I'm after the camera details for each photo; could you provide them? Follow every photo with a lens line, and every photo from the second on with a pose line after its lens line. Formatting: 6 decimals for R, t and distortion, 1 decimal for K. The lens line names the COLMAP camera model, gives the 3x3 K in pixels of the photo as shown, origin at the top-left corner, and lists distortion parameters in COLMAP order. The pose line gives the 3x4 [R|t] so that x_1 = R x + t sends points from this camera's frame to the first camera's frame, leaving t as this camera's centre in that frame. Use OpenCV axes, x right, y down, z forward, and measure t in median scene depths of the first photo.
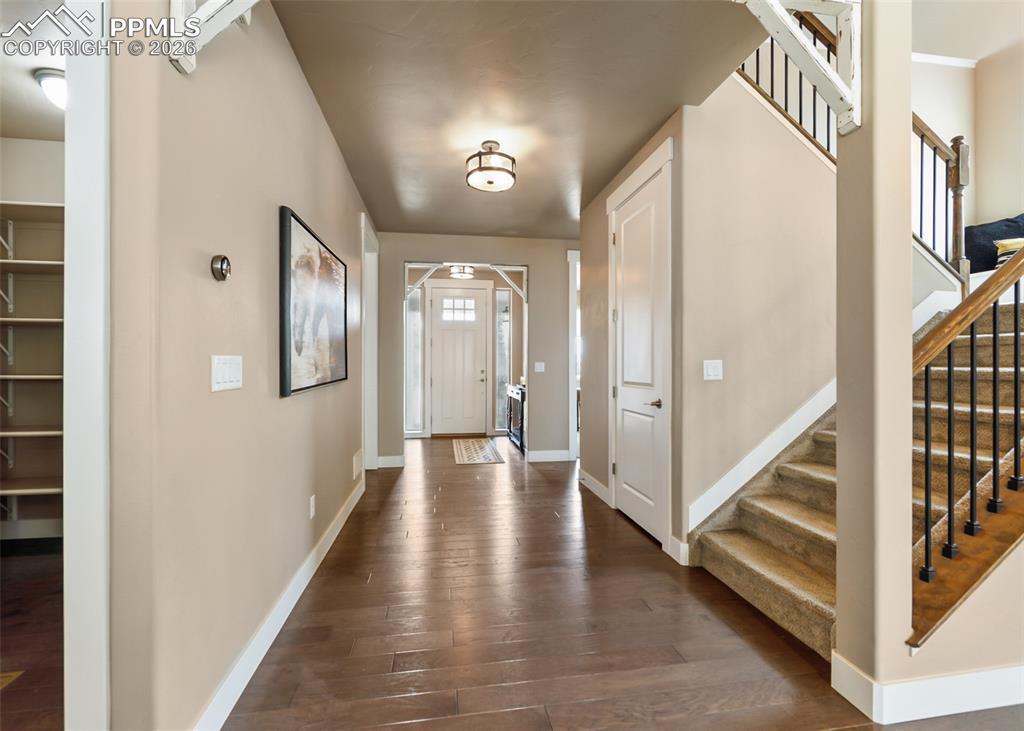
lens RADIAL K [[447.6, 0, 512.0], [0, 447.6, 365.5], [0, 0, 1]] dist [-0.002844, -0.000348]
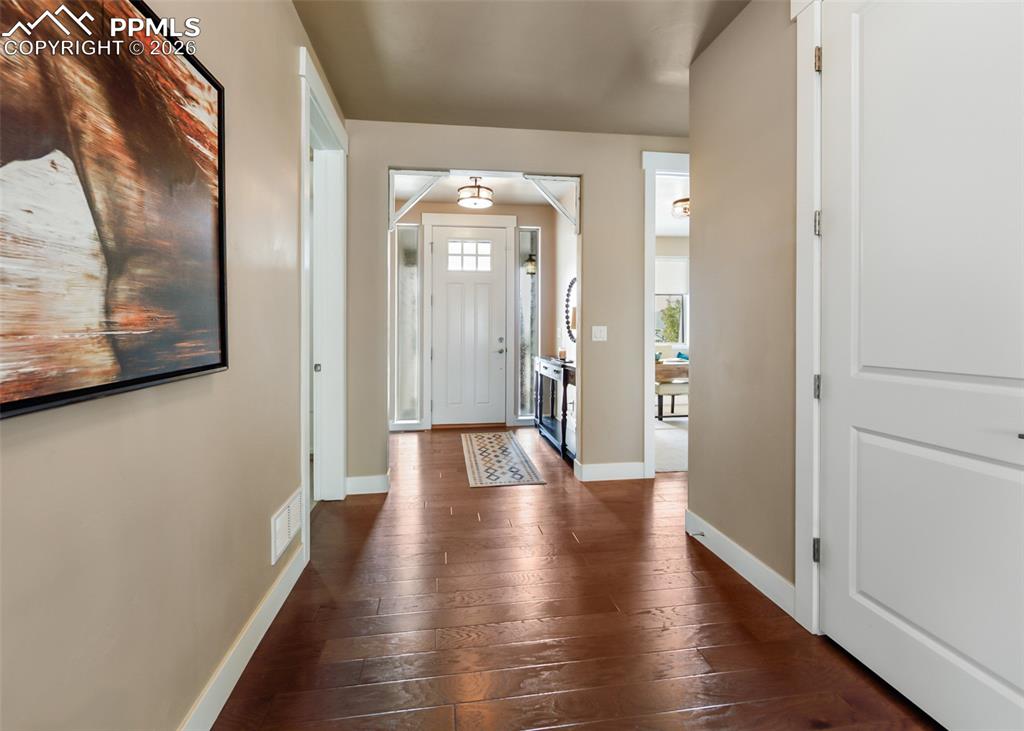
lens RADIAL K [[460.8, 0, 510.2], [0, 460.8, 307.8], [0, 0, 1]] dist [-0.001639, -0.000368]
pose [[0.999900, -0.006406, -0.012624, -0.047562], [0.005753, 0.998677, -0.051100, 0.000036], [0.012934, 0.051022, 0.998614, 0.276668]]
